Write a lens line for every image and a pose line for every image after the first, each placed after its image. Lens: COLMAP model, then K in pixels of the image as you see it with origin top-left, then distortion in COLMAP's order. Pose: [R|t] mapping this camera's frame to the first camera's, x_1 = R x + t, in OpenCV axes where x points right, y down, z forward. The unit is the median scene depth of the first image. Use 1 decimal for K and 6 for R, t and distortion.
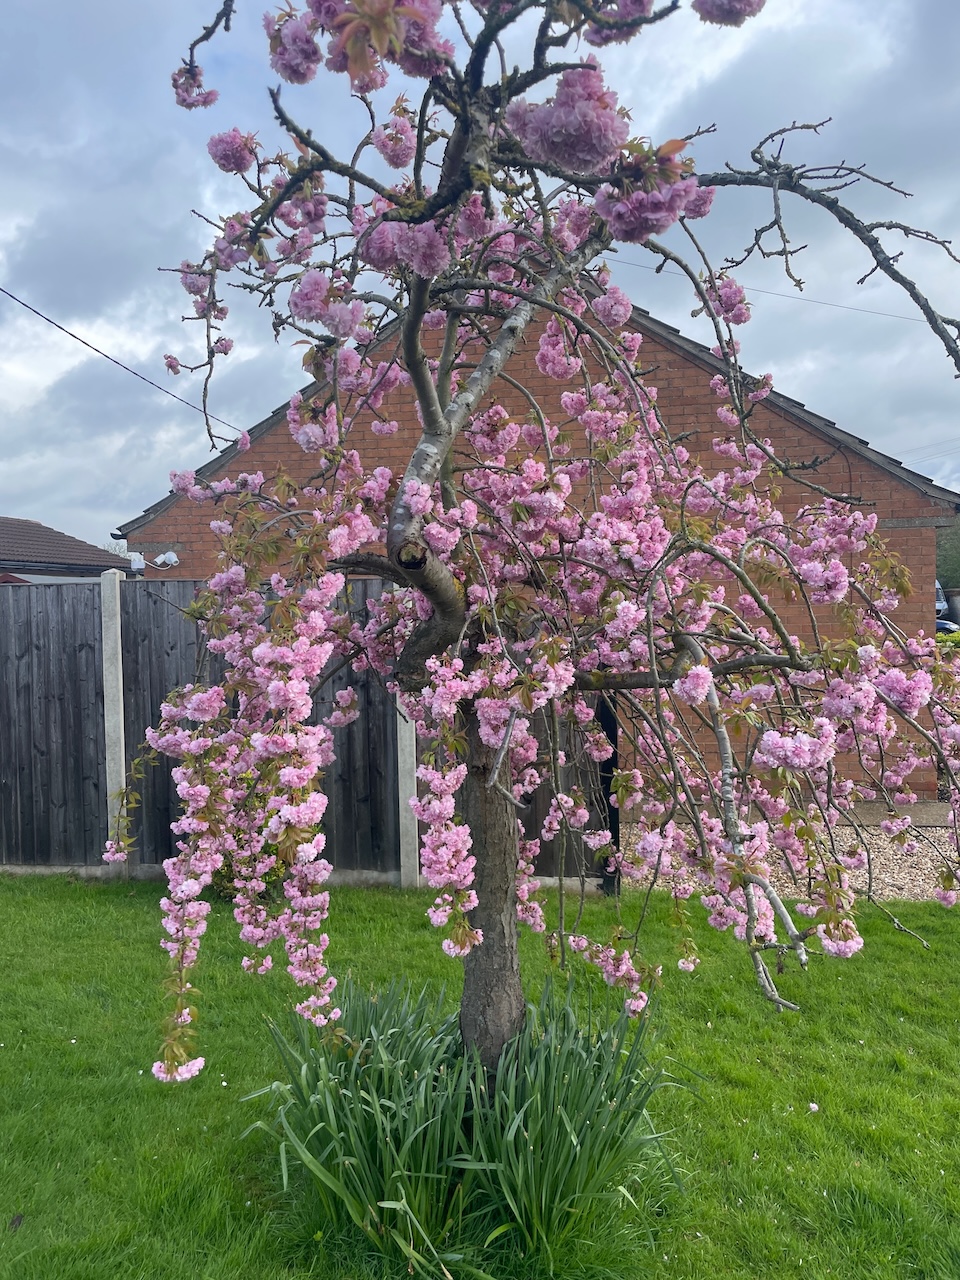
lens RADIAL K [[971.7, 0, 480.0], [0, 971.7, 640.0], [0, 0, 1]] dist [0.001012, 0.000757]
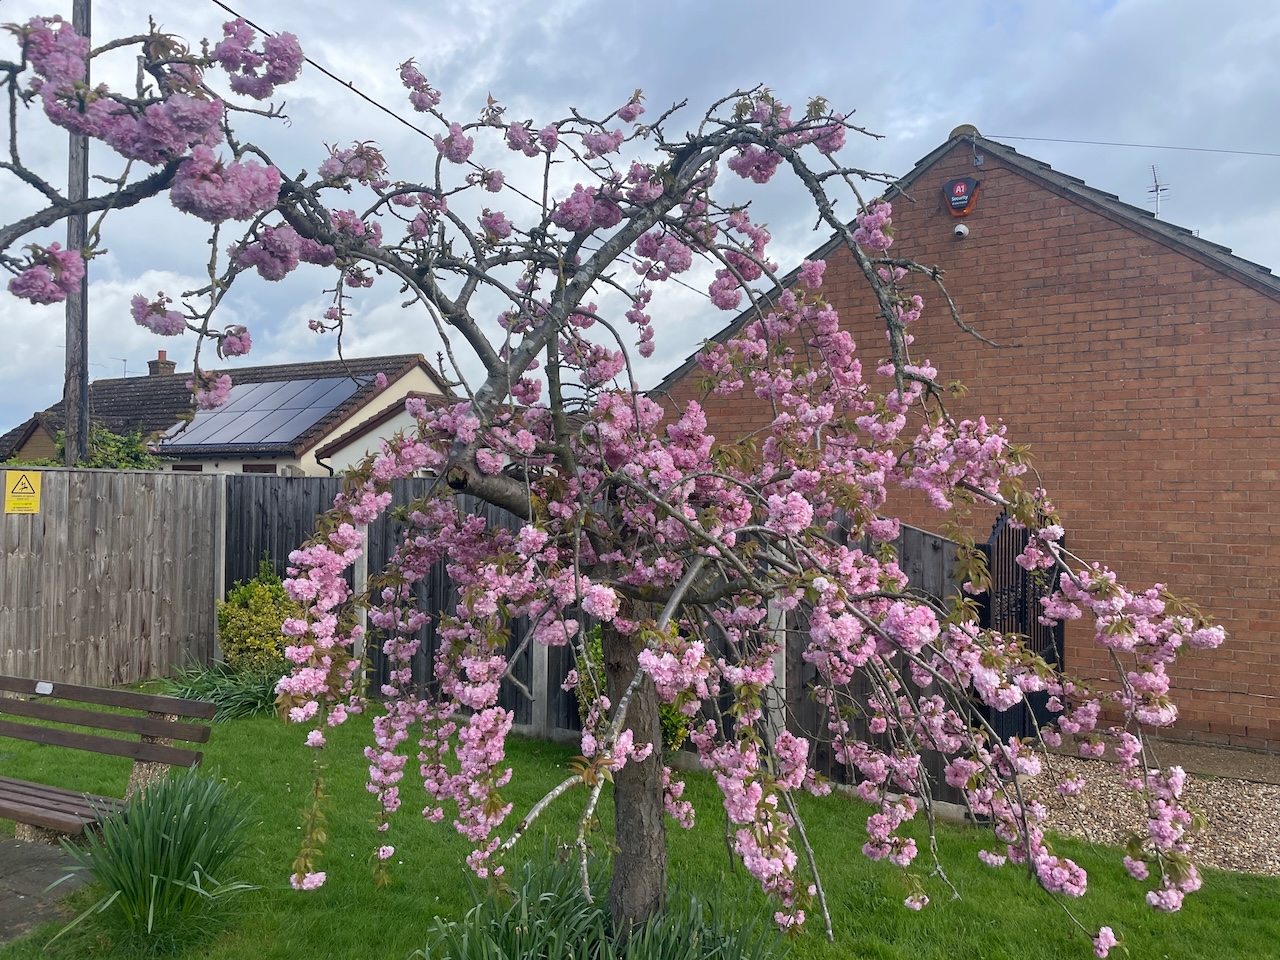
lens RADIAL K [[971.7, 0, 640.0], [0, 971.7, 480.0], [0, 0, 1]] dist [0.001012, 0.000757]
pose [[0.920225, 0.026101, -0.390519, 0.452707], [-0.047043, 0.997916, -0.044155, -0.030848], [0.388552, 0.059004, 0.919536, -0.013975]]
